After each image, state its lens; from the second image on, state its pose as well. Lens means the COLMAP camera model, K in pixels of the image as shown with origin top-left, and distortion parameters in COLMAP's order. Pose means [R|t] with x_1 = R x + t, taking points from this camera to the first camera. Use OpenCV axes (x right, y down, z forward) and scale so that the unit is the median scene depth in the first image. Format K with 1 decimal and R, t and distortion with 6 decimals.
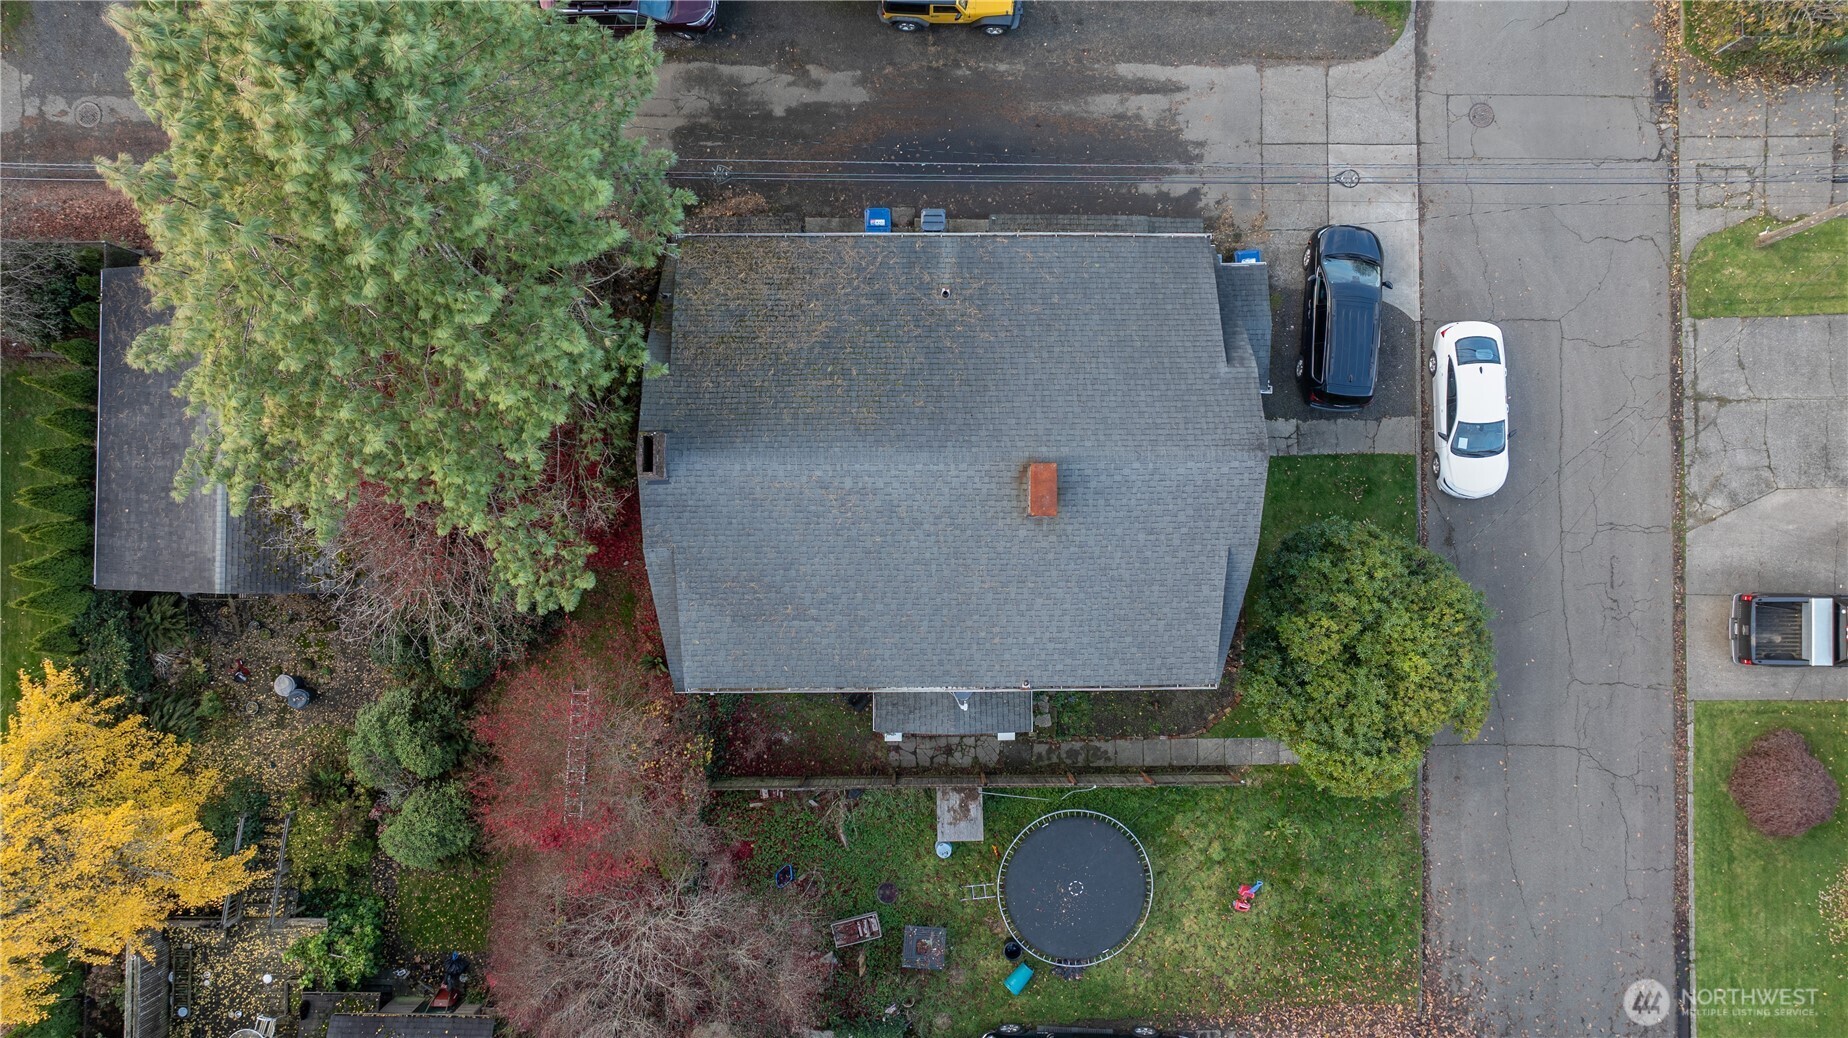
lens RADIAL K [[1298.0, 0, 921.0], [0, 1298.0, 513.6], [0, 0, 1]] dist [-0.013939, -0.006895]
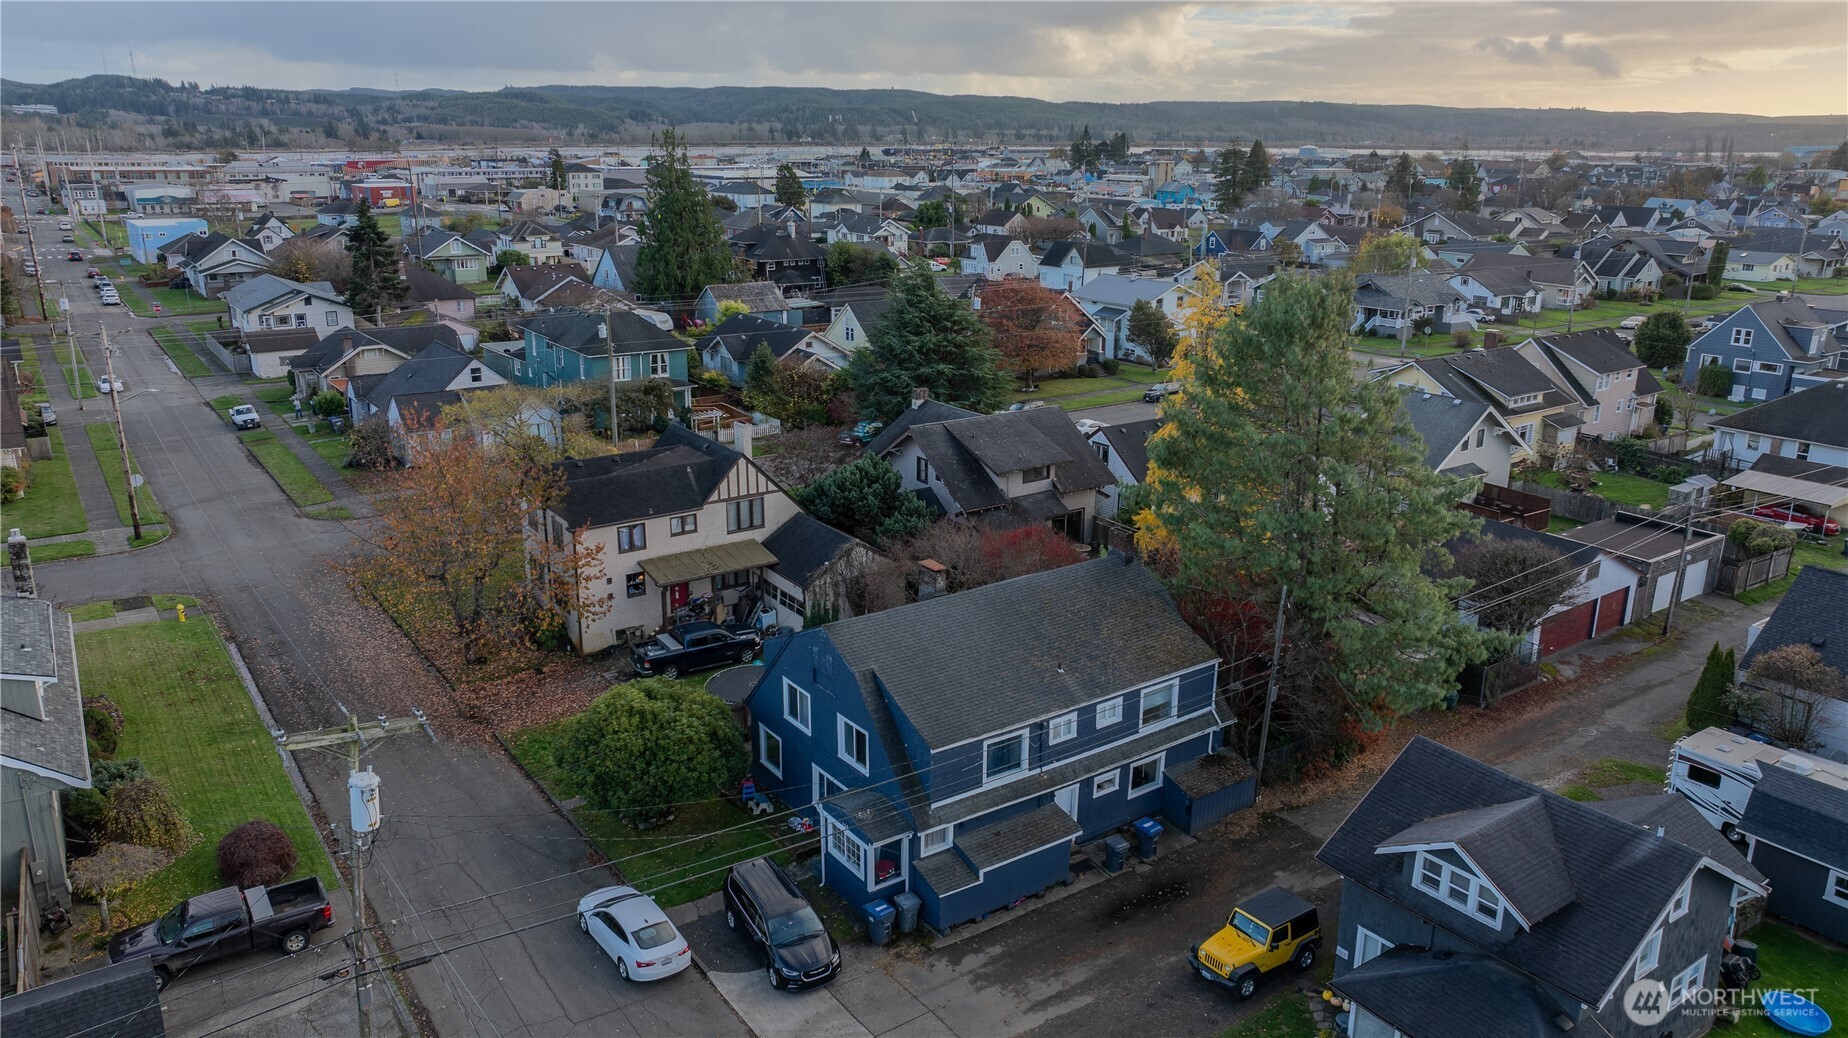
lens RADIAL K [[1298.0, 0, 921.0], [0, 1298.0, 513.6], [0, 0, 1]] dist [-0.013939, -0.006895]
pose [[-0.819150, 0.146734, -0.554493, 0.783035], [-0.573508, -0.224716, 0.787776, -1.001986], [-0.009010, 0.963313, 0.268230, 0.375905]]
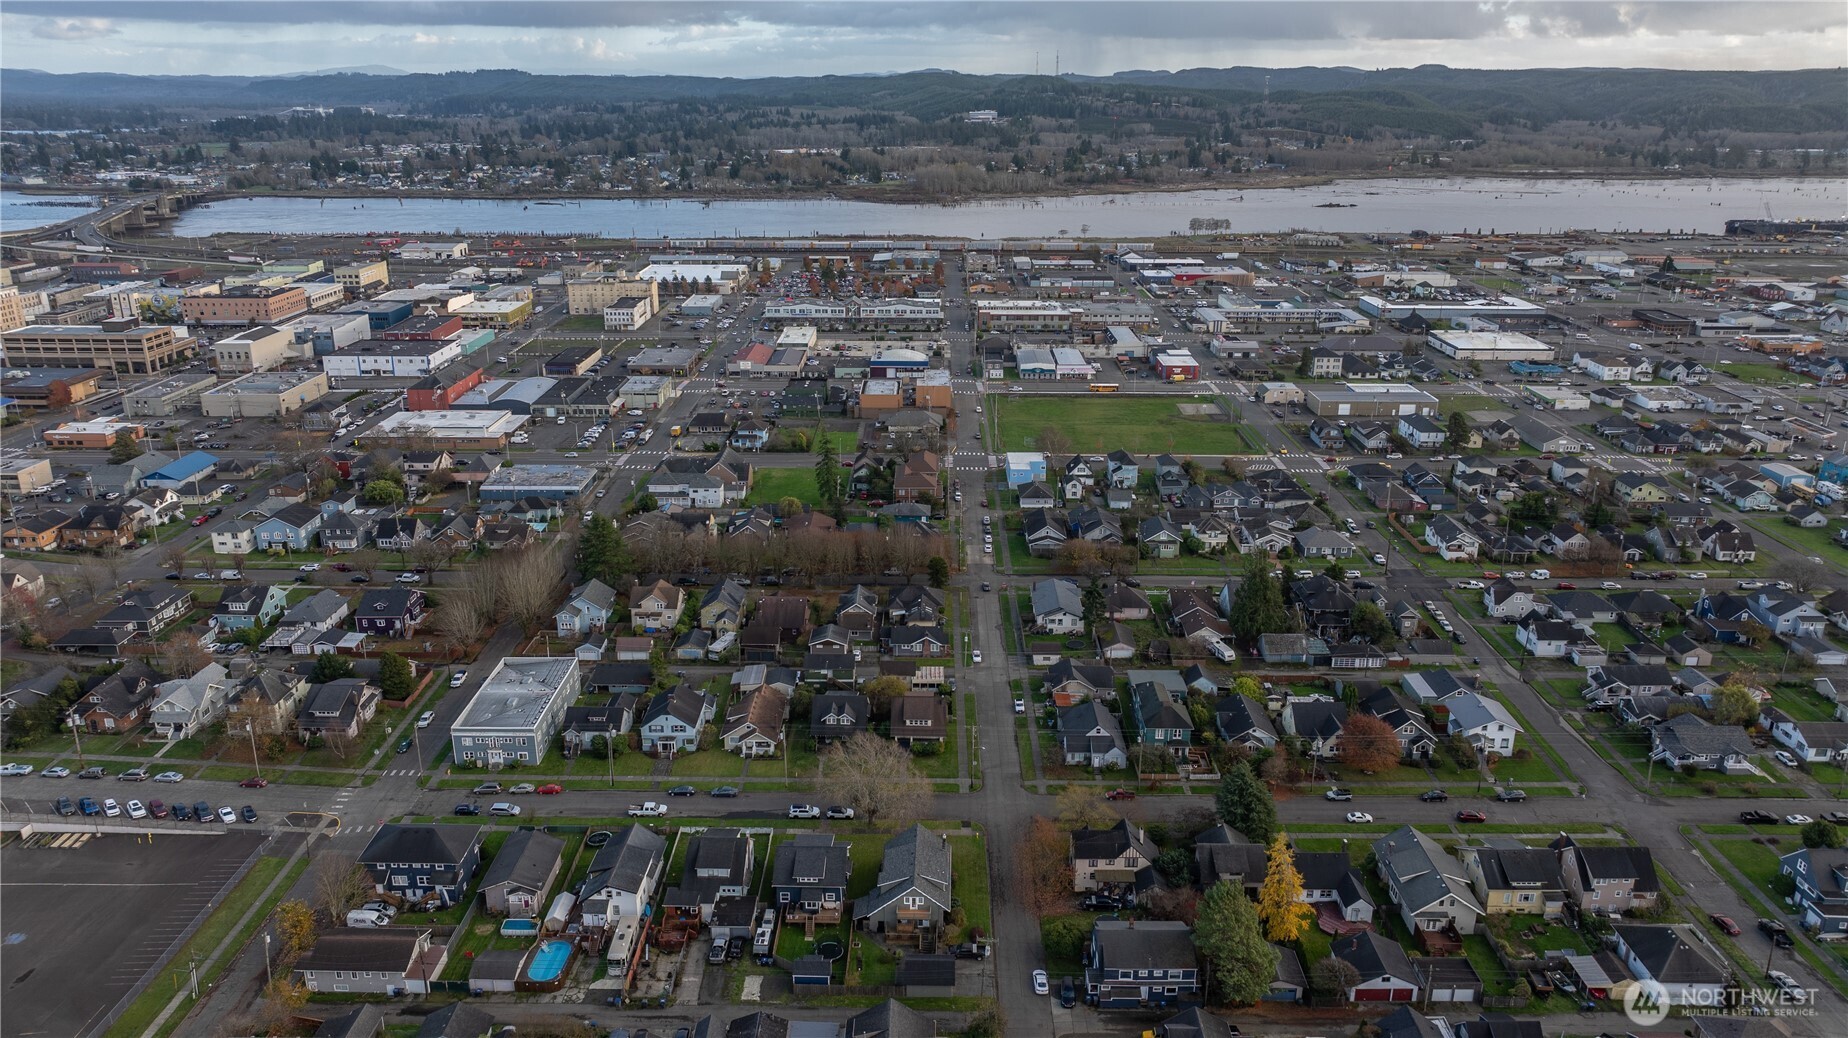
lens RADIAL K [[1298.0, 0, 921.0], [0, 1298.0, 513.6], [0, 0, 1]] dist [-0.013939, -0.006895]
pose [[-0.999826, -0.016253, 0.009171, 0.886667], [0.013685, -0.304425, 0.952438, -4.433658], [-0.012688, 0.952398, 0.304594, -2.331465]]
